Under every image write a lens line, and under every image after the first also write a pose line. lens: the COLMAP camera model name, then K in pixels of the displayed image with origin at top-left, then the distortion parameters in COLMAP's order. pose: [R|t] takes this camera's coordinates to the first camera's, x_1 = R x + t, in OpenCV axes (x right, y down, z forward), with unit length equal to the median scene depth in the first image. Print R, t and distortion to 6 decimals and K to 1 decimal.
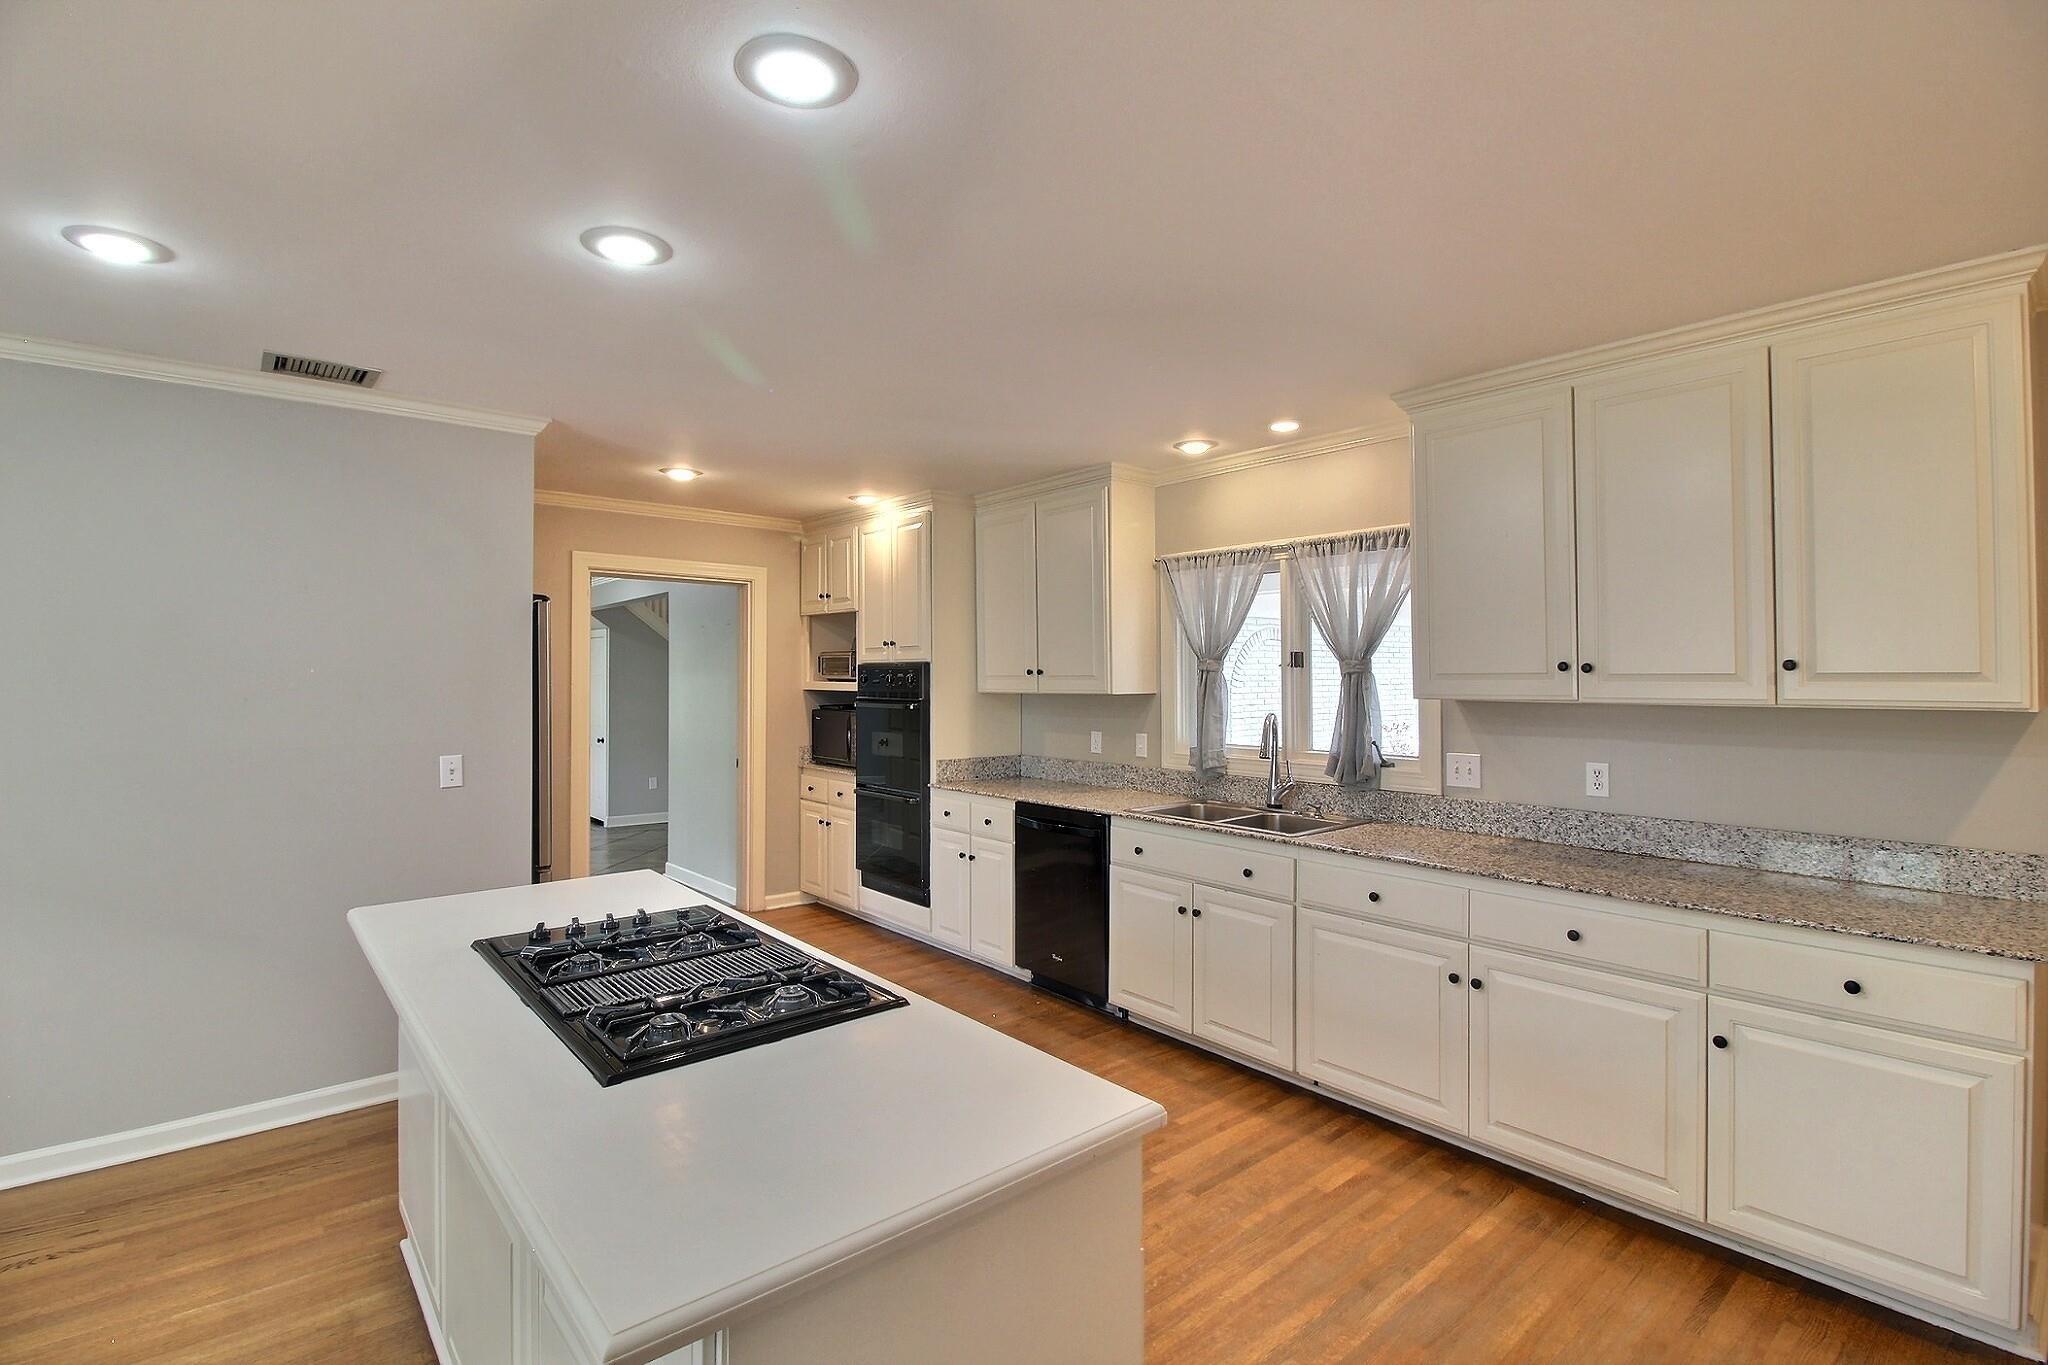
lens RADIAL K [[953.7, 0, 1011.3], [0, 953.7, 672.8], [0, 0, 1]] dist [-0.007685, -0.006650]
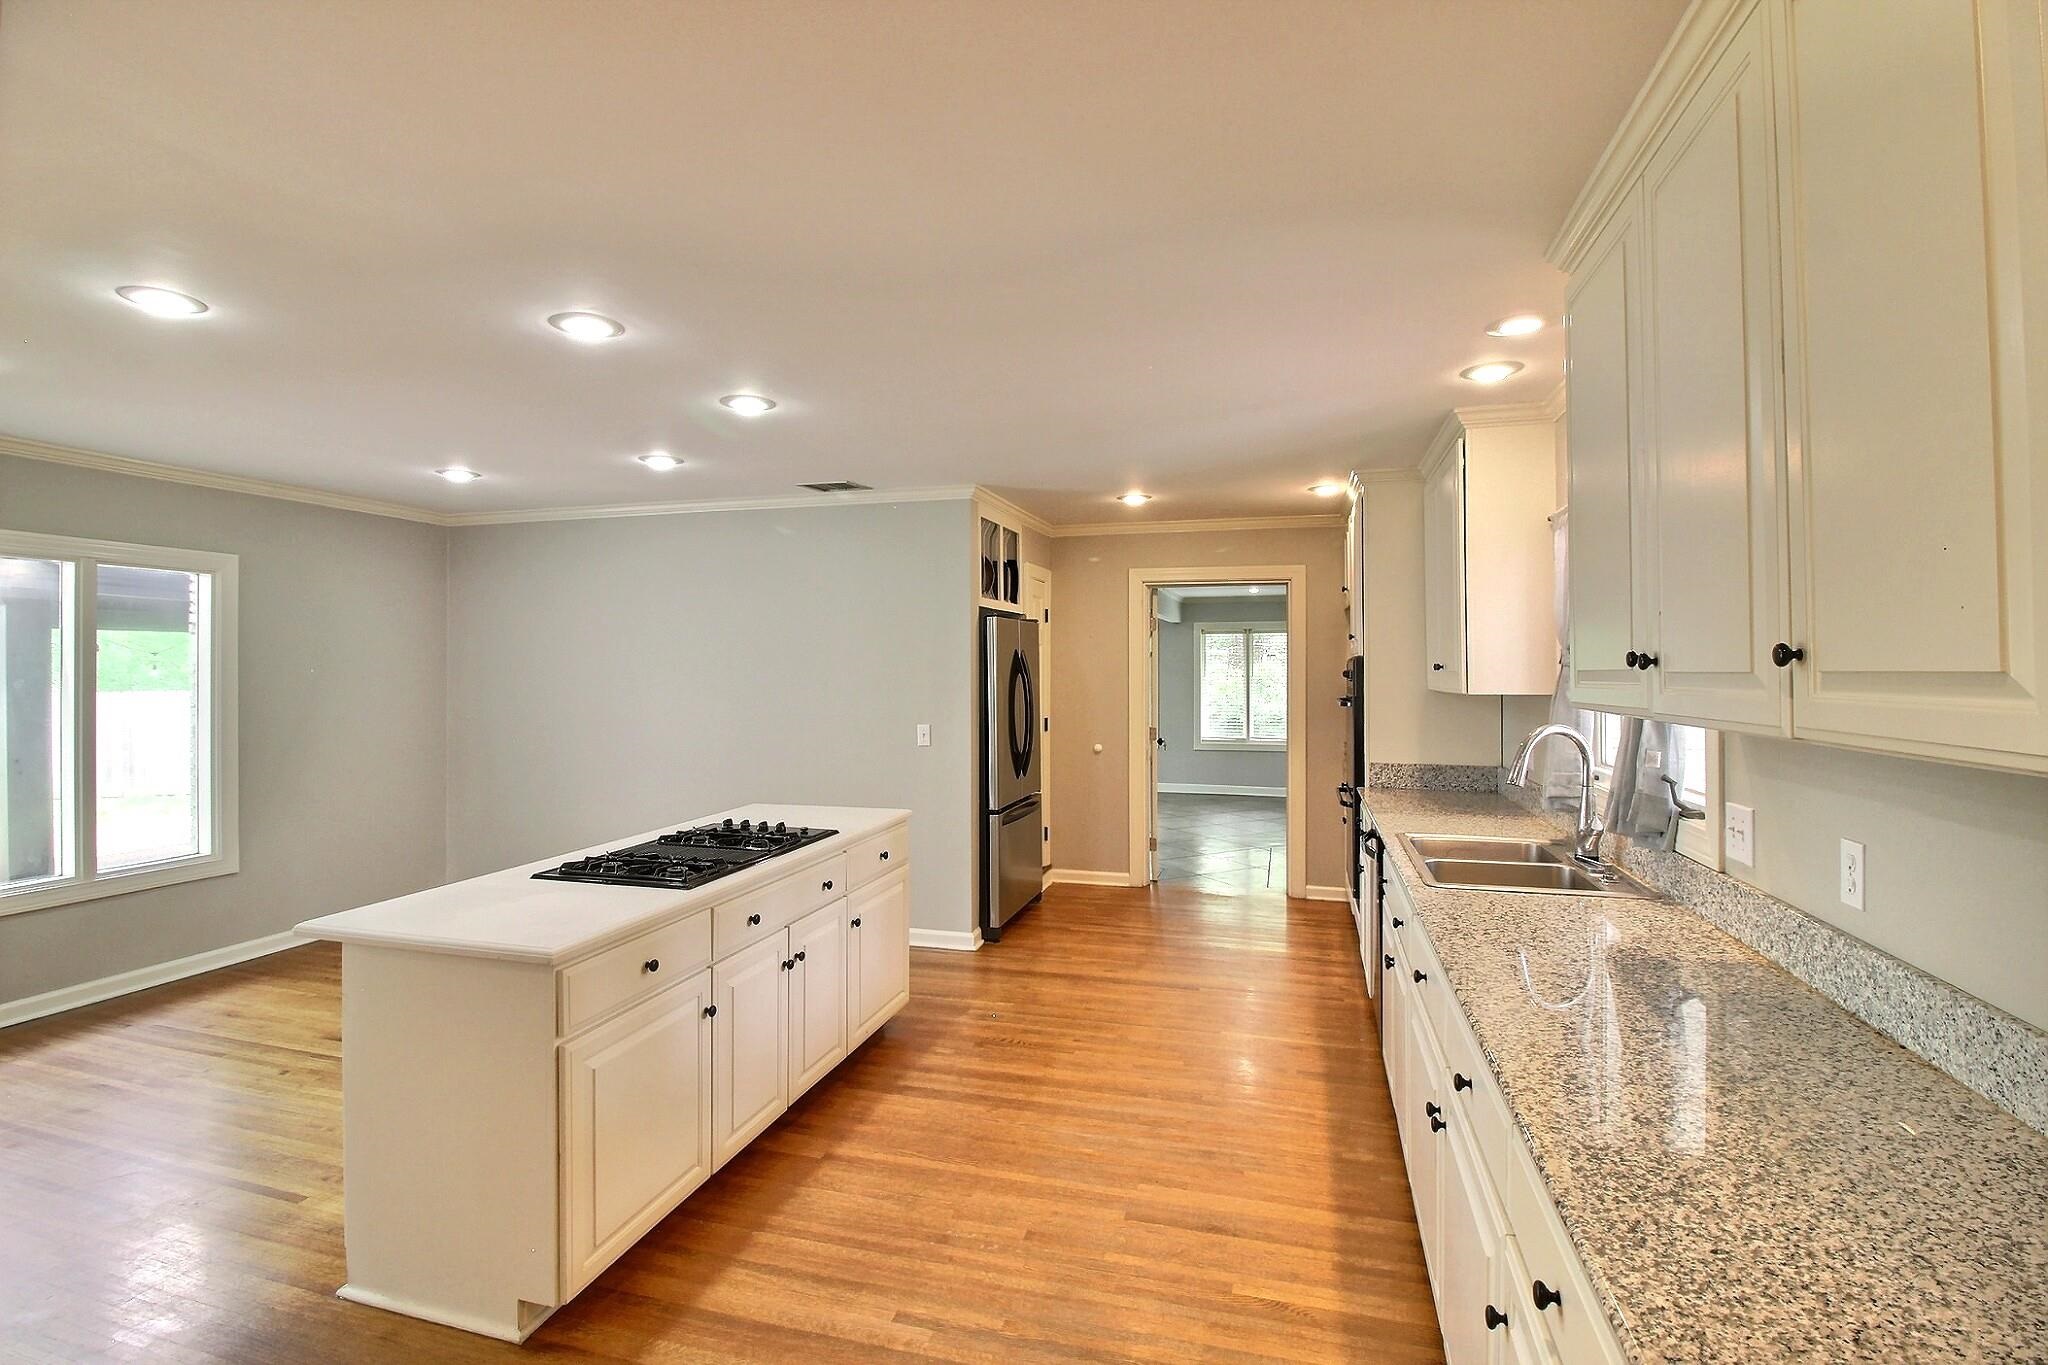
lens RADIAL K [[953.7, 0, 1019.9], [0, 953.7, 669.6], [0, 0, 1]] dist [-0.007685, -0.006650]
pose [[0.551553, 0.001591, -0.834138, 0.711626], [0.001840, 0.999993, 0.003124, -0.002686], [0.834138, -0.003258, 0.551546, 0.296556]]
